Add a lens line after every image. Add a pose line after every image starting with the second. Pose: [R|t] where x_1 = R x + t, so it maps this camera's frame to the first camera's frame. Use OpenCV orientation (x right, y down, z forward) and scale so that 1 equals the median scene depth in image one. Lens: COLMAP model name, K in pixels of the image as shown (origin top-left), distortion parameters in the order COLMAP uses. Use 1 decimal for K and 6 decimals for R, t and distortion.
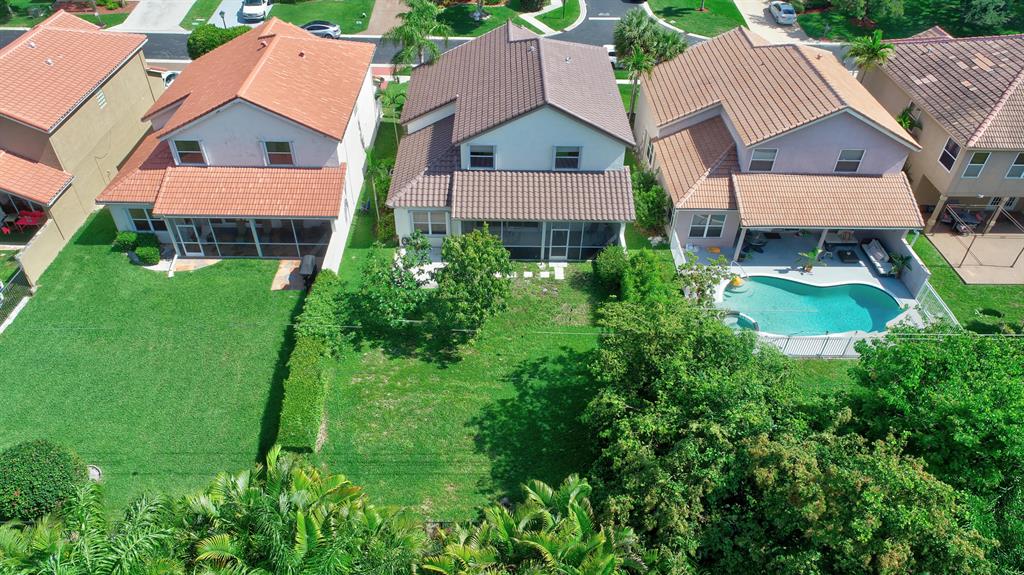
lens RADIAL K [[697.6, 0, 512.0], [0, 697.6, 287.5], [0, 0, 1]] dist [0.000085, 0.000041]
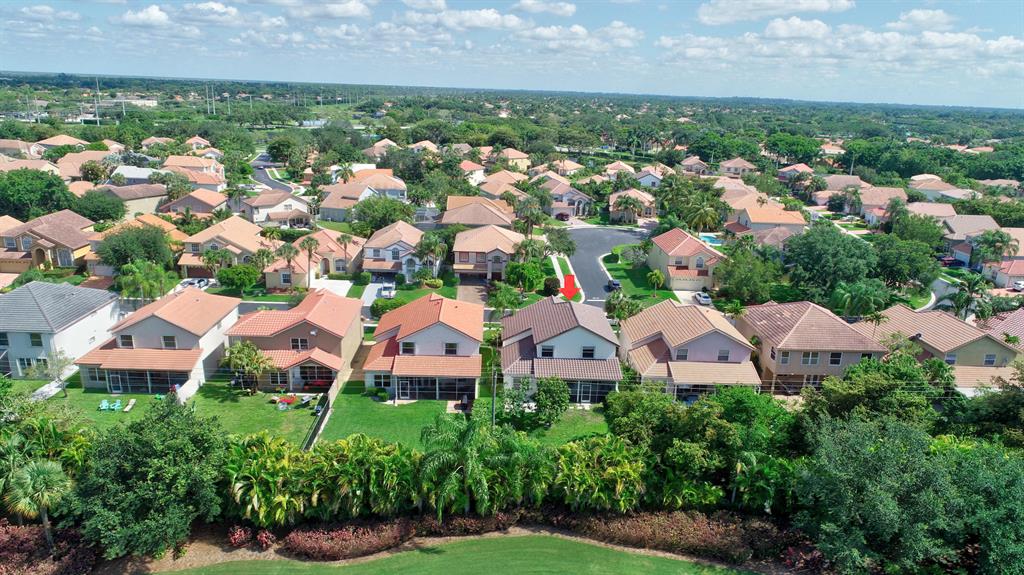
lens RADIAL K [[697.6, 0, 512.0], [0, 697.6, 287.5], [0, 0, 1]] dist [0.000085, 0.000041]
pose [[0.999676, 0.008452, 0.023993, -0.198096], [0.001947, 0.915000, -0.403448, 0.471551], [-0.025363, 0.403364, 0.914688, -0.967067]]
